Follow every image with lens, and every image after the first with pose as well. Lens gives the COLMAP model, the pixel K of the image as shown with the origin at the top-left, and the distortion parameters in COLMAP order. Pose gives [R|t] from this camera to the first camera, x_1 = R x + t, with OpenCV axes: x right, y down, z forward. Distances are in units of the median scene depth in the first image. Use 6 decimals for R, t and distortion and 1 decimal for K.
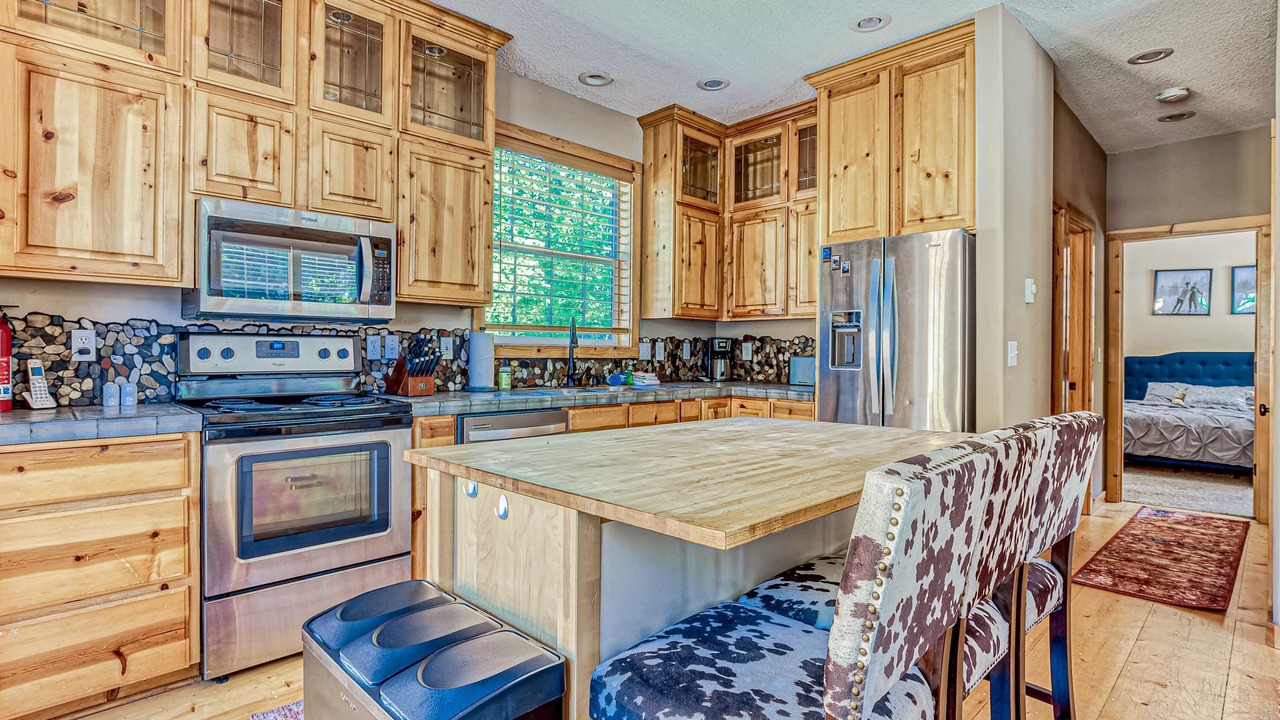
lens RADIAL K [[630.5, 0, 634.3], [0, 630.5, 352.3], [0, 0, 1]] dist [0.001843, 0.001404]
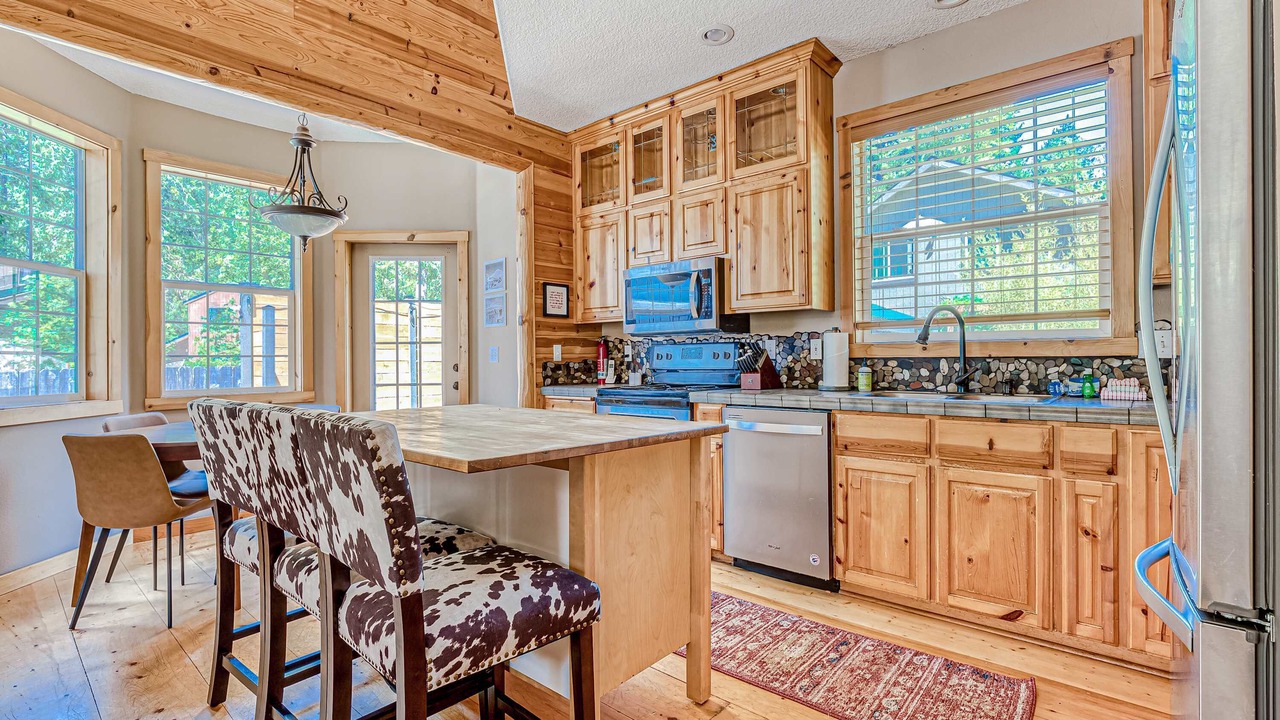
lens RADIAL K [[588.8, 0, 643.1], [0, 588.8, 358.4], [0, 0, 1]] dist [-0.008892, 0.000563]
pose [[0.088059, -0.010298, -0.996062, 0.602227], [0.008665, 0.999917, -0.009572, 0.014586], [0.996078, -0.007788, 0.088141, 0.542582]]
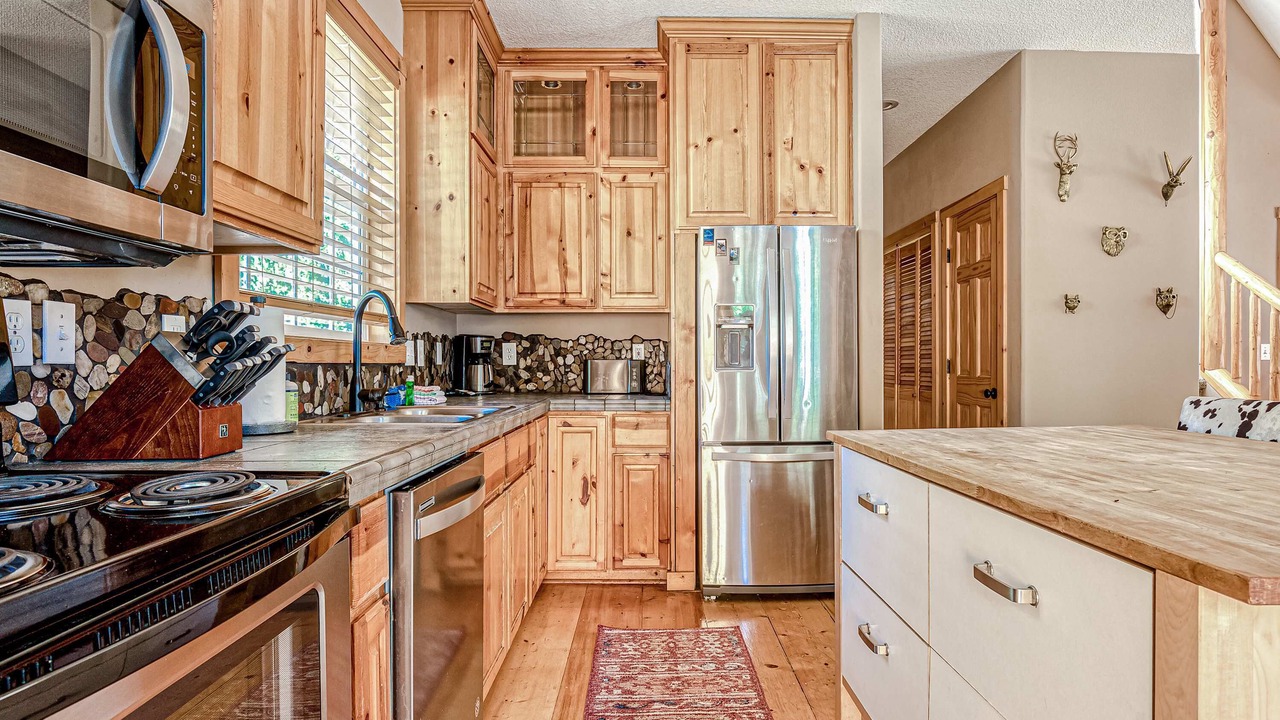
lens RADIAL K [[663.5, 0, 662.1], [0, 663.5, 367.0], [0, 0, 1]] dist [-0.000761, 0.000490]
pose [[0.679688, -0.015239, 0.733343, -0.356327], [0.009931, 0.999884, 0.011574, 0.008637], [-0.733434, -0.000584, 0.679760, 0.394071]]
